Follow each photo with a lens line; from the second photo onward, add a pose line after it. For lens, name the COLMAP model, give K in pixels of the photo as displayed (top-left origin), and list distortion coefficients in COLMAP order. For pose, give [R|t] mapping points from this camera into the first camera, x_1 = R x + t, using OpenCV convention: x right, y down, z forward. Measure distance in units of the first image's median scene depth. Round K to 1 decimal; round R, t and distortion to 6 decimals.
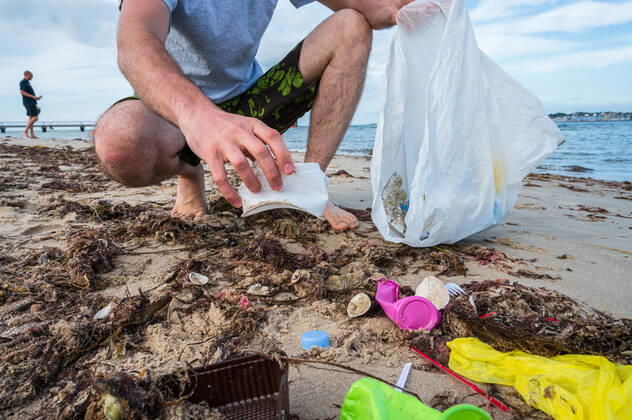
lens RADIAL K [[449.3, 0, 316.0], [0, 449.3, 210.0], [0, 0, 1]] dist [-0.009287, -0.003099]
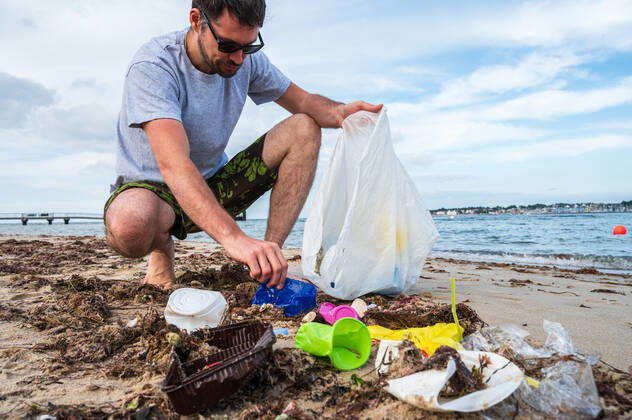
lens RADIAL K [[570.3, 0, 316.0], [0, 570.3, 210.0], [0, 0, 1]] dist [0.001730, 0.007524]
pose [[0.996275, 0.001855, 0.086214, -0.022604], [0.015854, 0.978787, -0.204265, 0.138934], [-0.084764, 0.204871, 0.975112, -0.501073]]
